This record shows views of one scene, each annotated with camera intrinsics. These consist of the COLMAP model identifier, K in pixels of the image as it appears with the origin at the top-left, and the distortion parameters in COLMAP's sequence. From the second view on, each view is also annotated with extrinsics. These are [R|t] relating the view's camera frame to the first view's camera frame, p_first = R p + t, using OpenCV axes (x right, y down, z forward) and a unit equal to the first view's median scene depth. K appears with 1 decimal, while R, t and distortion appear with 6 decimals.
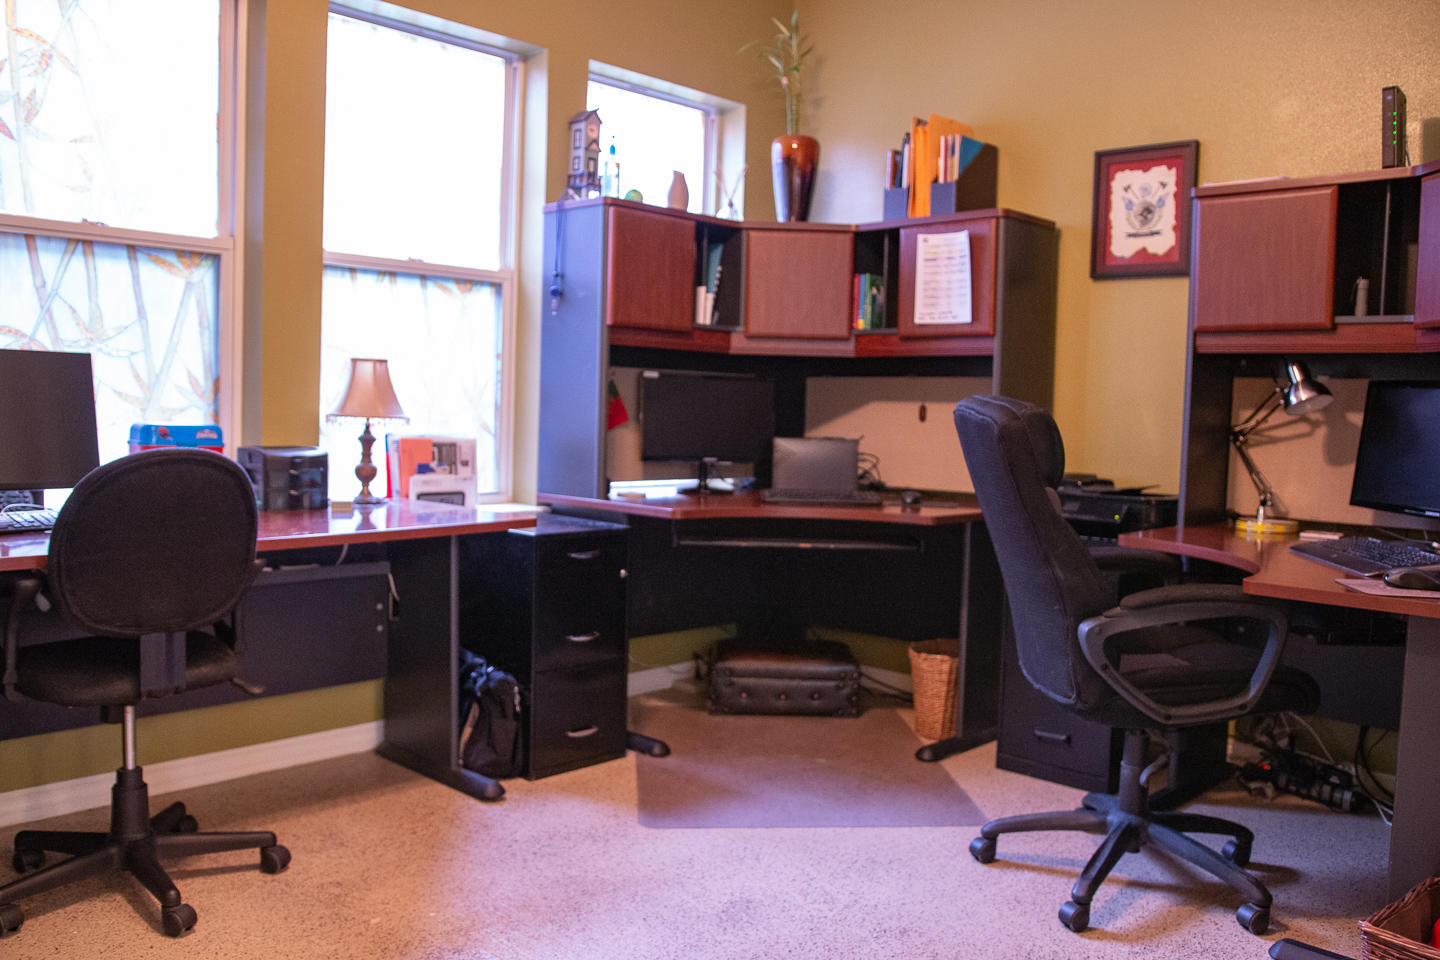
lens RADIAL K [[1189.0, 0, 720.0], [0, 1189.0, 480.0], [0, 0, 1]] dist [-0.088334, 0.082030]
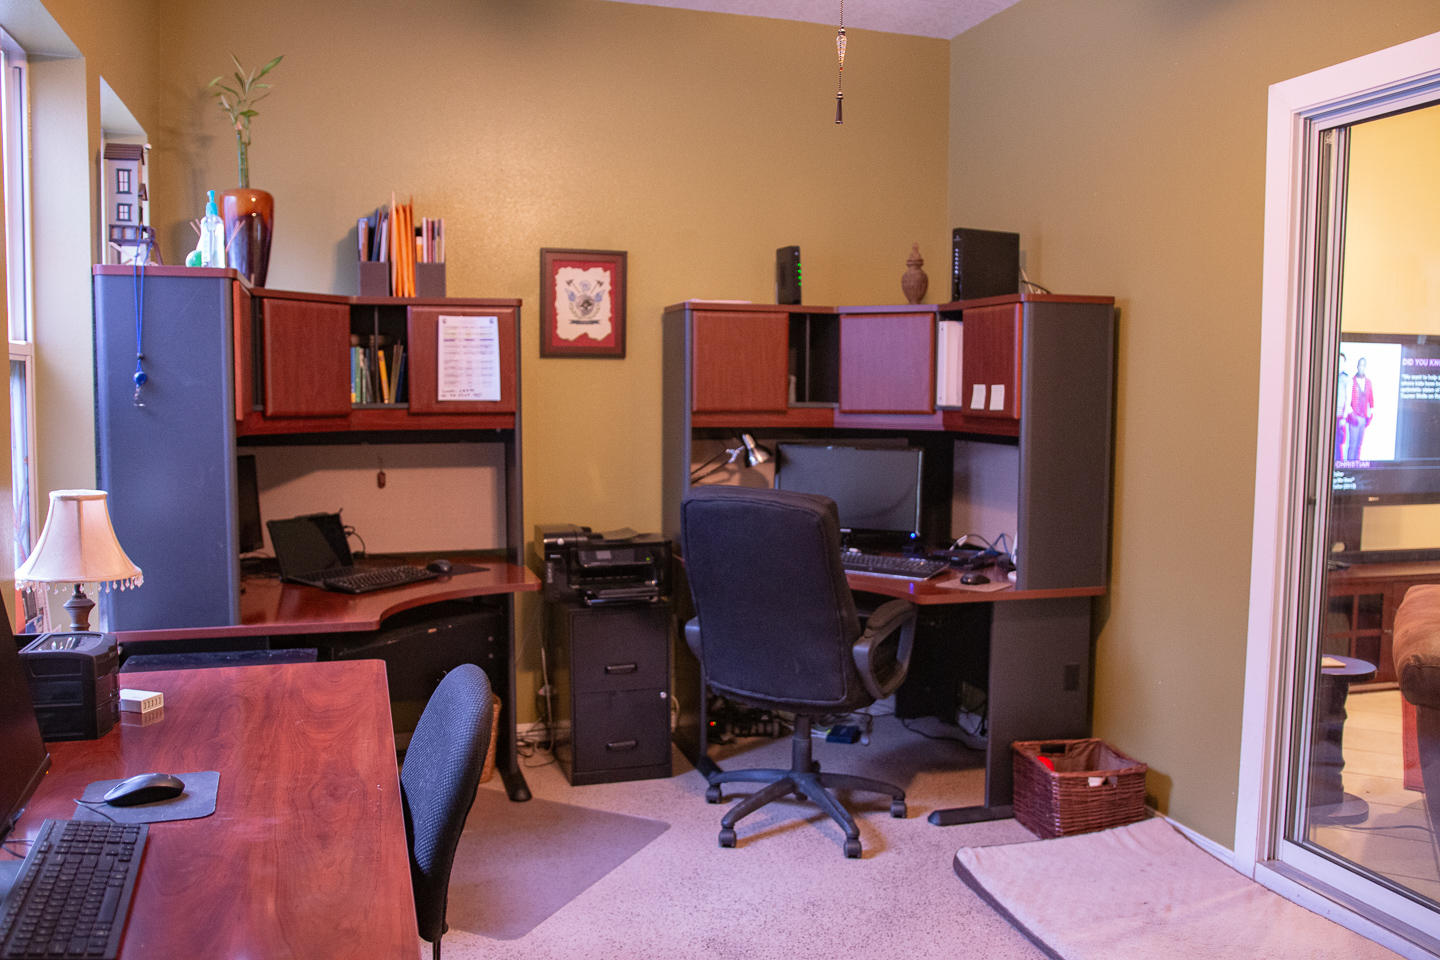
lens RADIAL K [[1189.0, 0, 720.0], [0, 1189.0, 480.0], [0, 0, 1]] dist [-0.088334, 0.082030]
pose [[0.485329, -0.090901, 0.869593, -0.648776], [0.065351, 0.995570, 0.067597, -0.120201], [-0.871886, 0.024022, 0.489120, 0.282121]]
